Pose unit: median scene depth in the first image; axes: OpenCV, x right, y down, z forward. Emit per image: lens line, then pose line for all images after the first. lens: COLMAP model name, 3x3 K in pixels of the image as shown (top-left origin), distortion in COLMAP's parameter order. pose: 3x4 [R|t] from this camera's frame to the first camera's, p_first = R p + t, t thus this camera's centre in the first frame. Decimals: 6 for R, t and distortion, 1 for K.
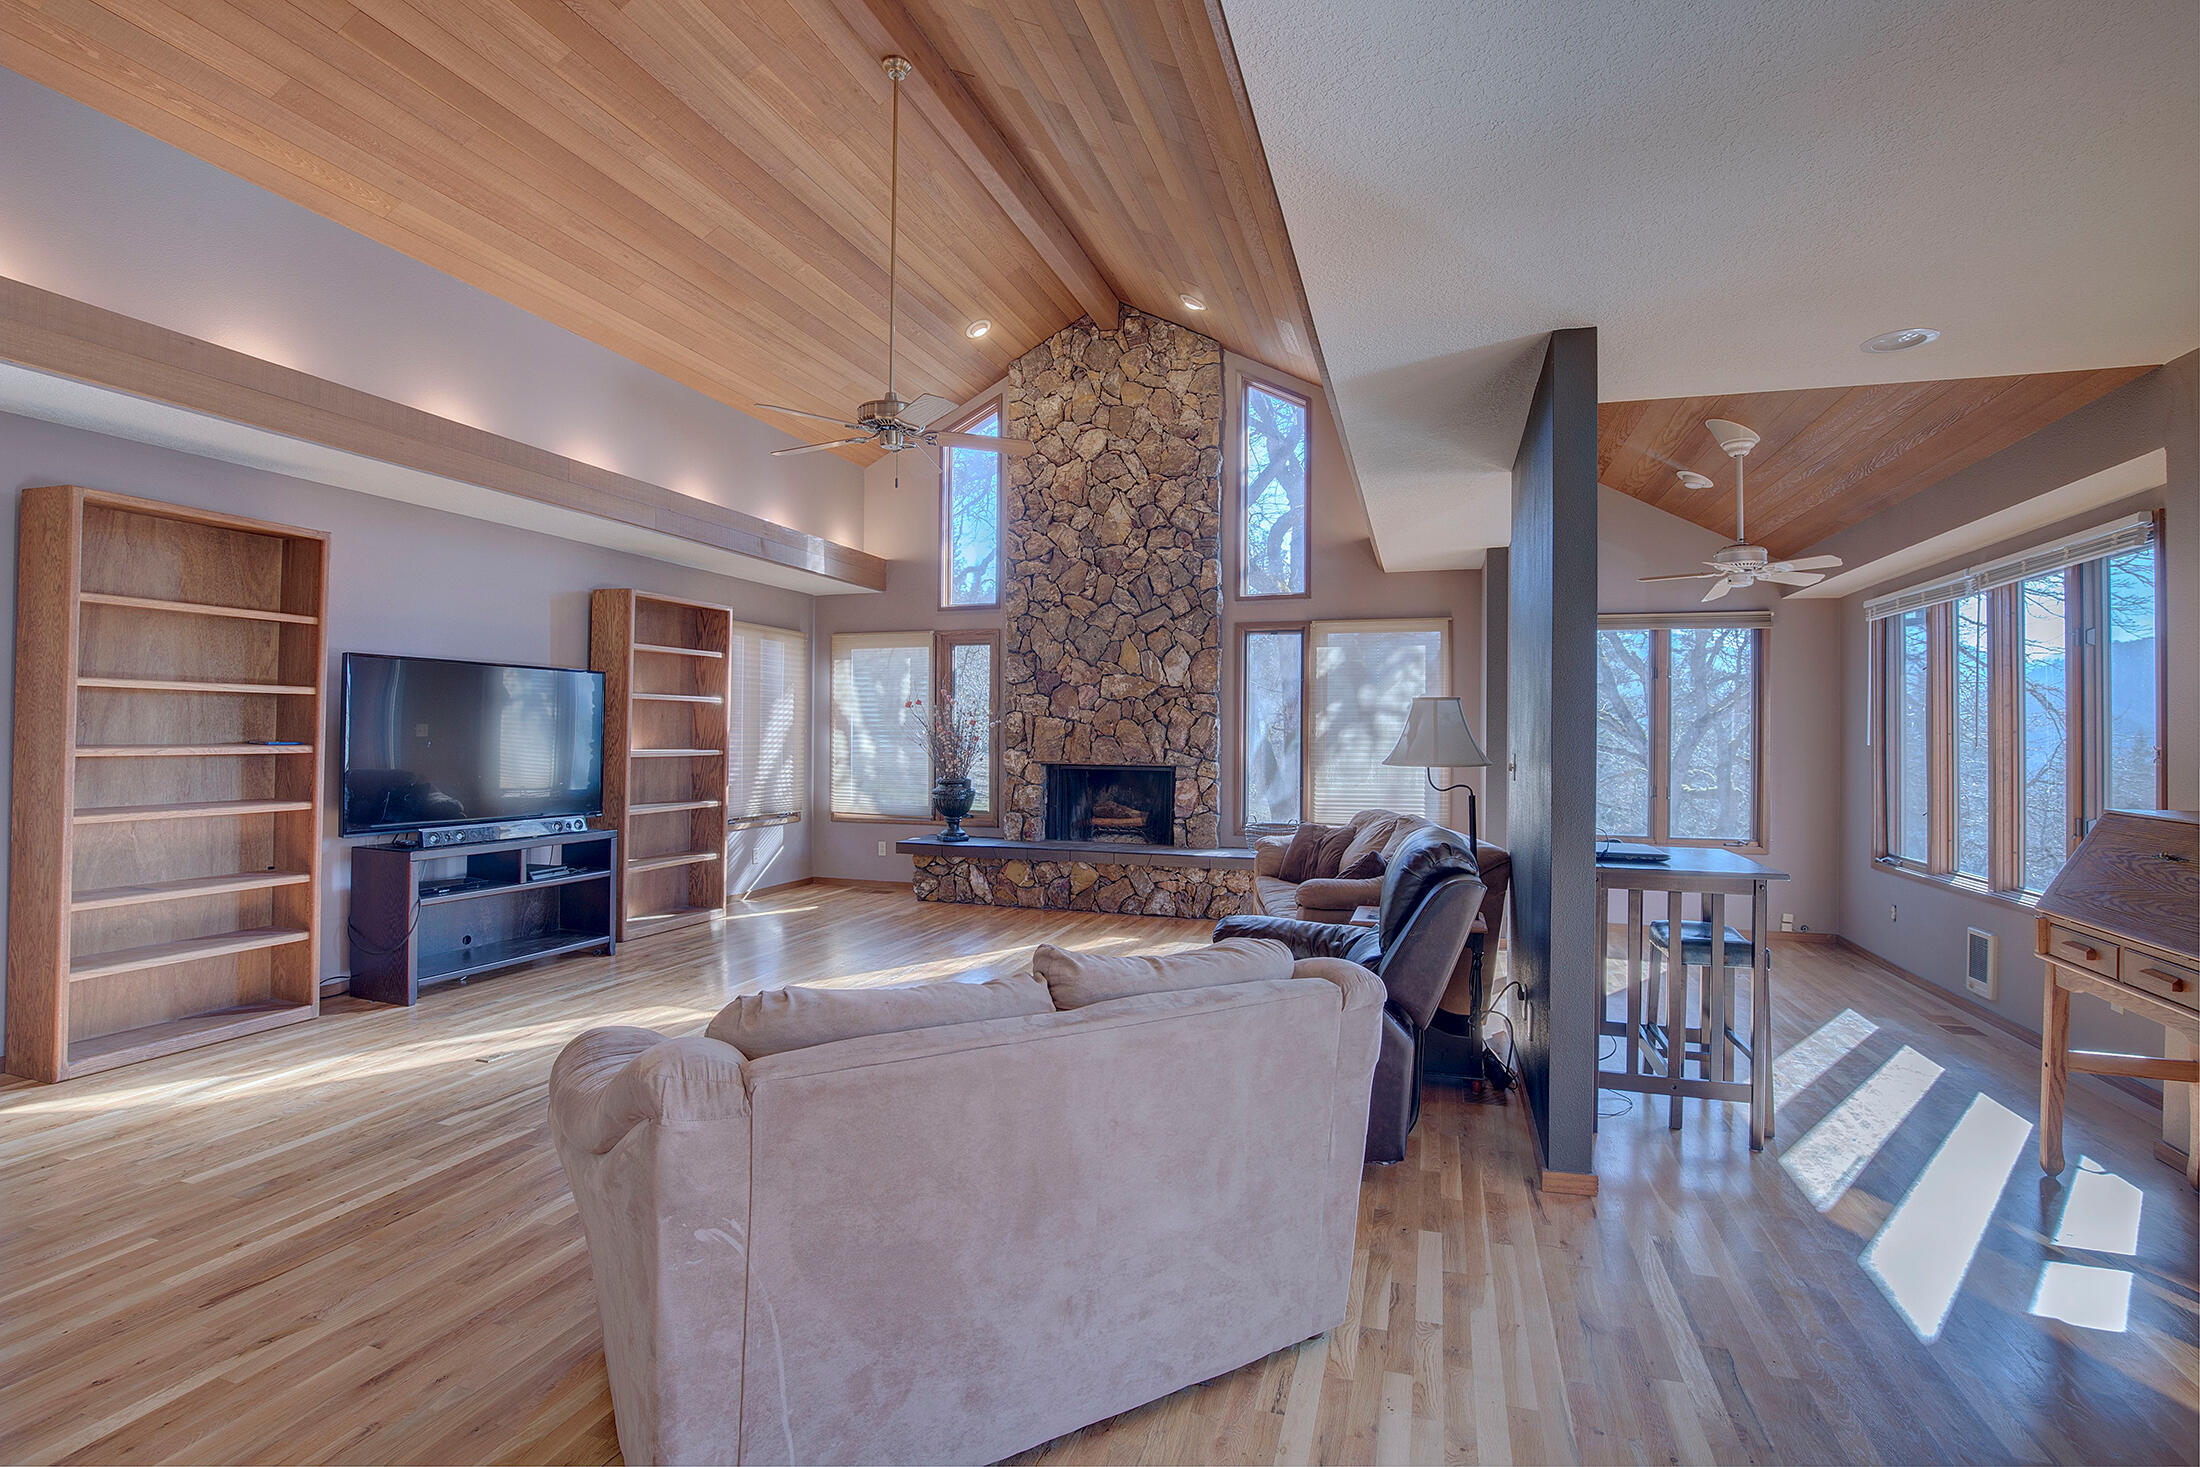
lens RADIAL K [[995.7, 0, 1129.8], [0, 995.7, 732.0], [0, 0, 1]] dist [-0.035024, 0.006396]
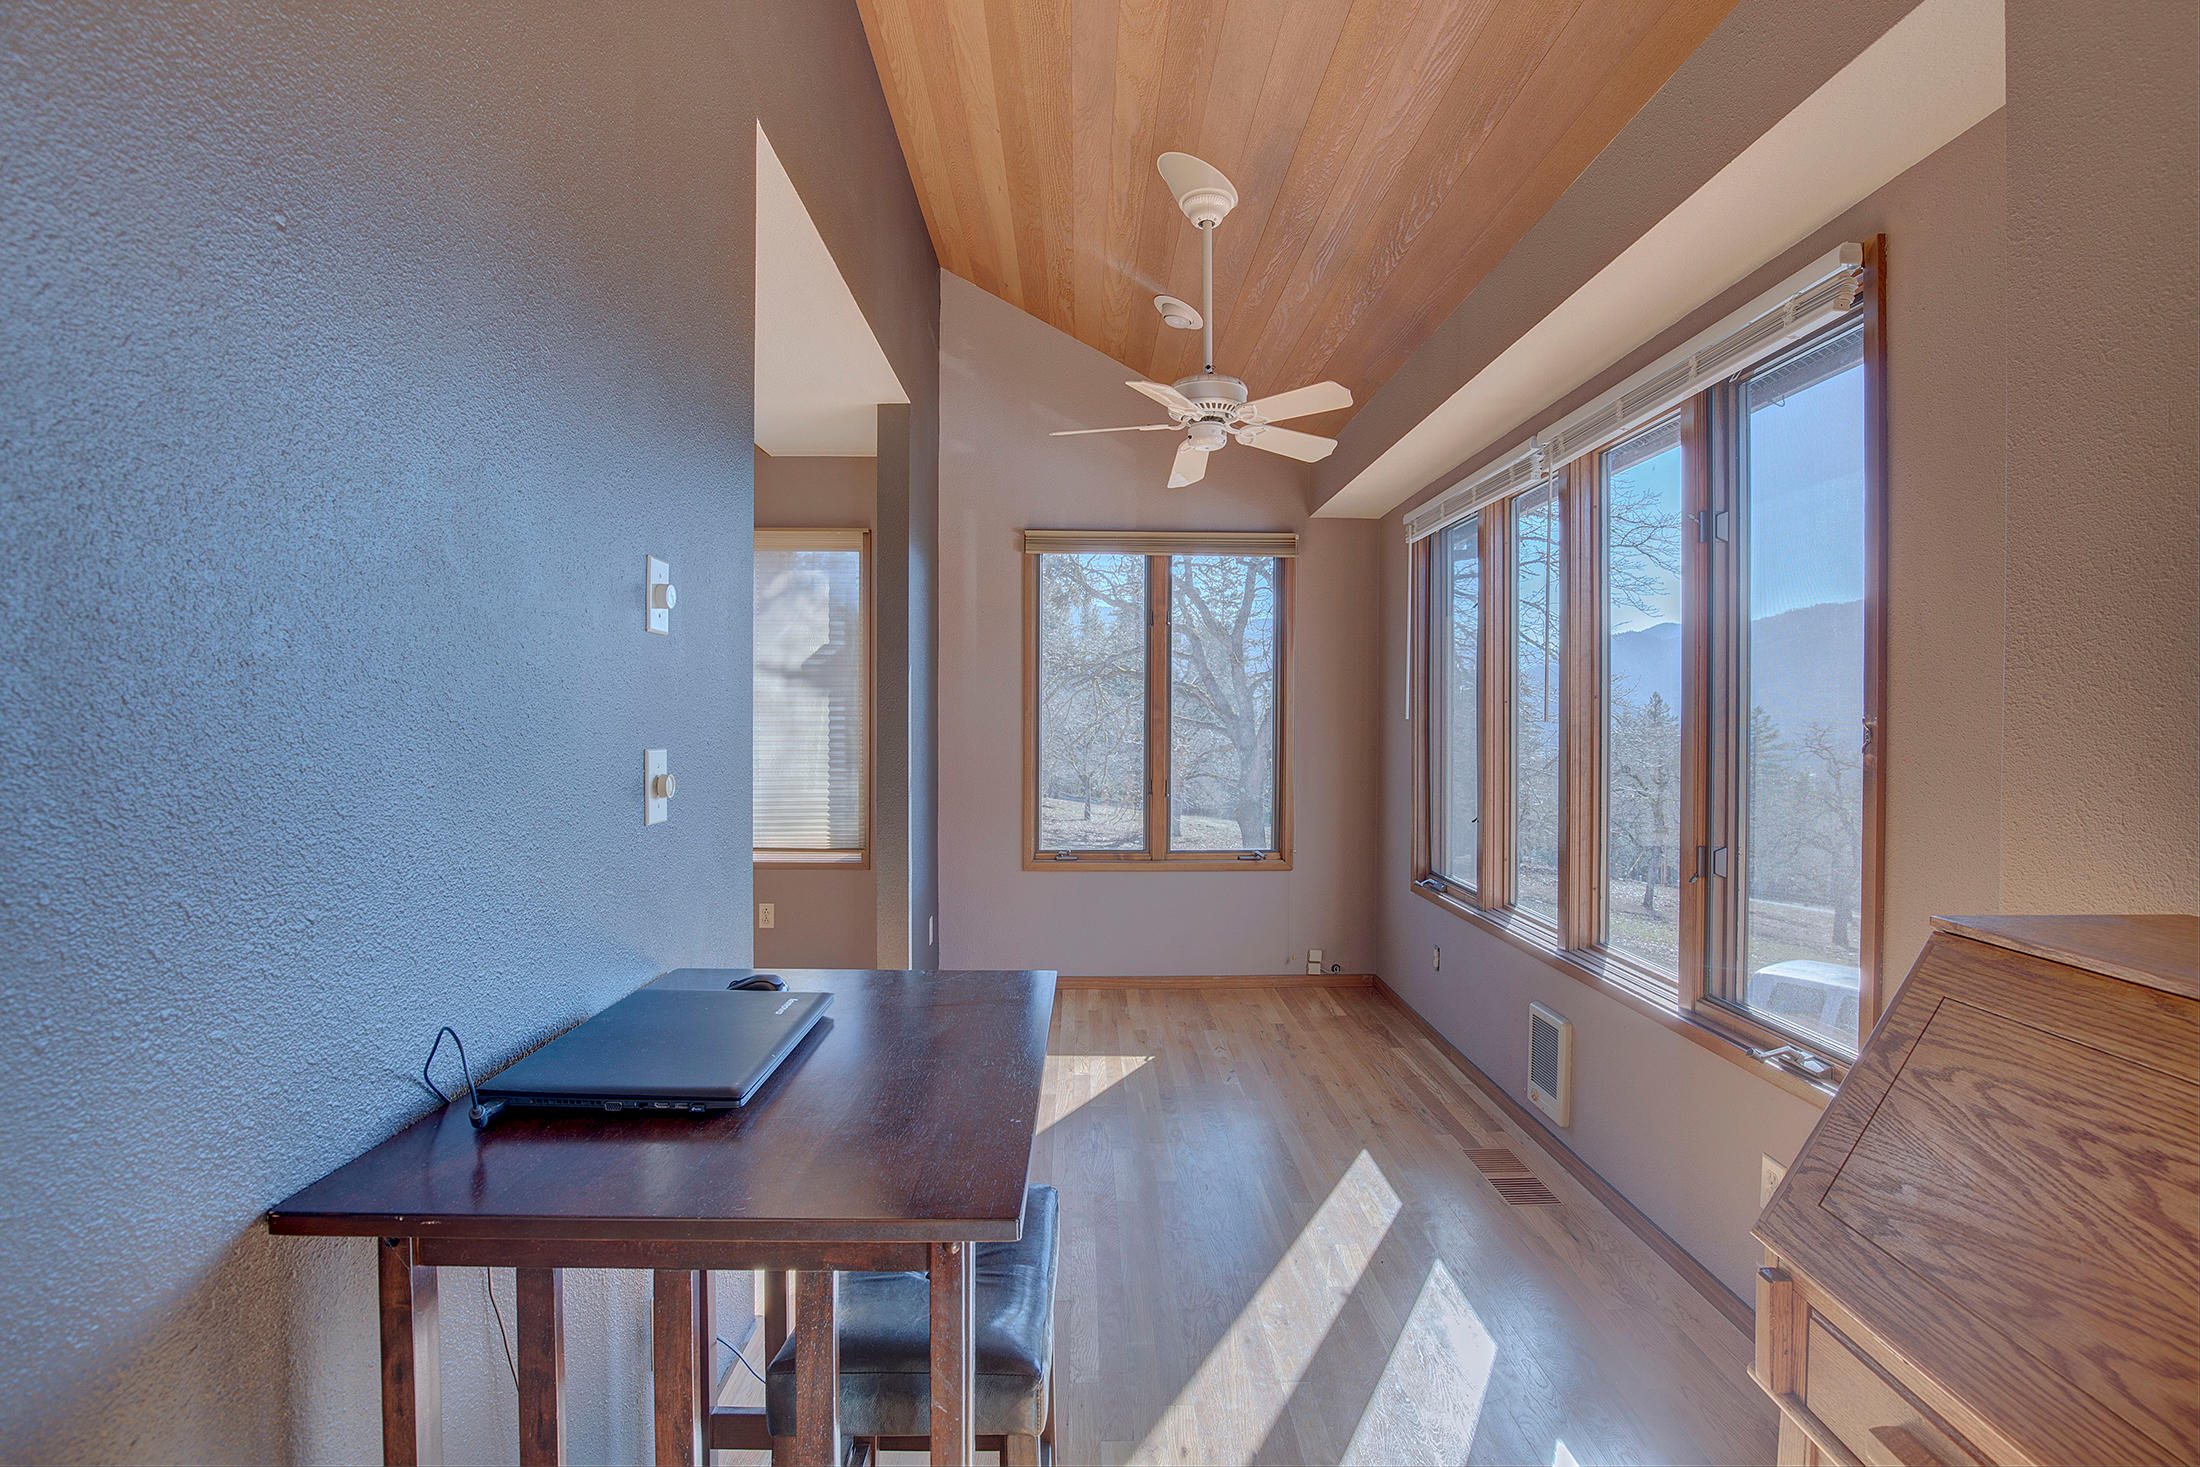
lens RADIAL K [[995.7, 0, 1111.8], [0, 995.7, 728.8], [0, 0, 1]] dist [-0.035024, 0.006396]
pose [[0.946638, -0.008788, 0.322178, 0.285151], [0.001802, 0.999757, 0.021977, 0.003945], [-0.322292, -0.020224, 0.946424, 0.346076]]
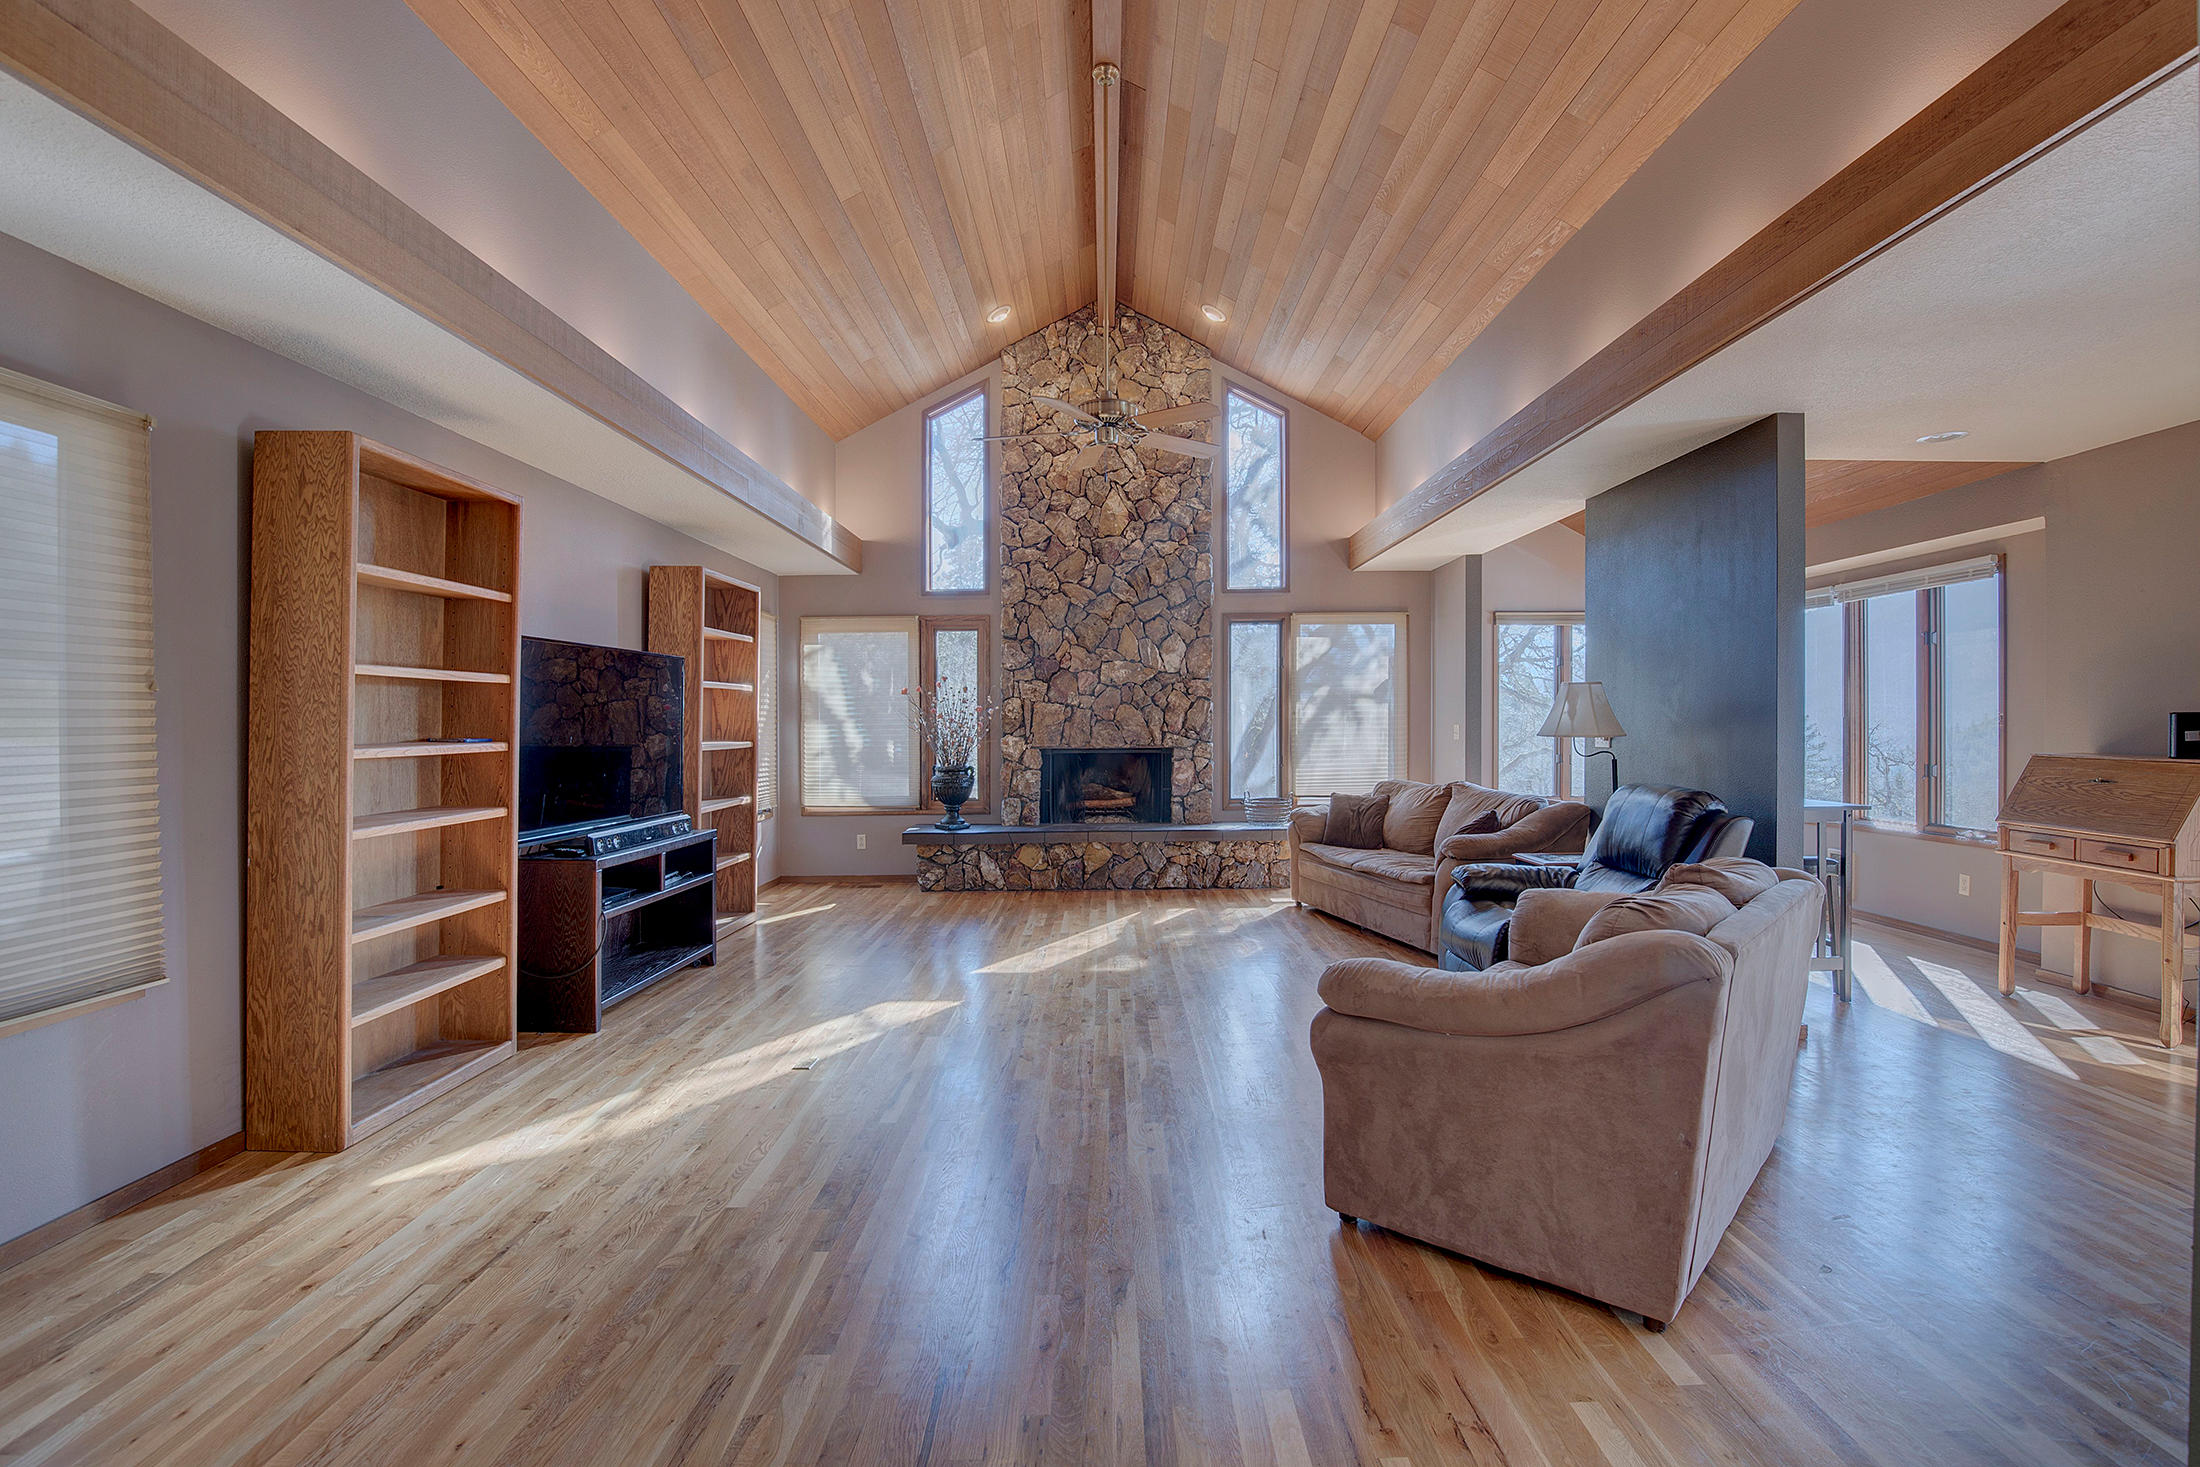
lens RADIAL K [[995.7, 0, 1145.3], [0, 995.7, 742.9], [0, 0, 1]] dist [-0.035024, 0.006396]
pose [[0.952662, -0.022869, 0.303171, -0.321368], [0.015372, 0.999515, 0.027091, -0.000218], [-0.303643, -0.021148, 0.952551, -0.002966]]
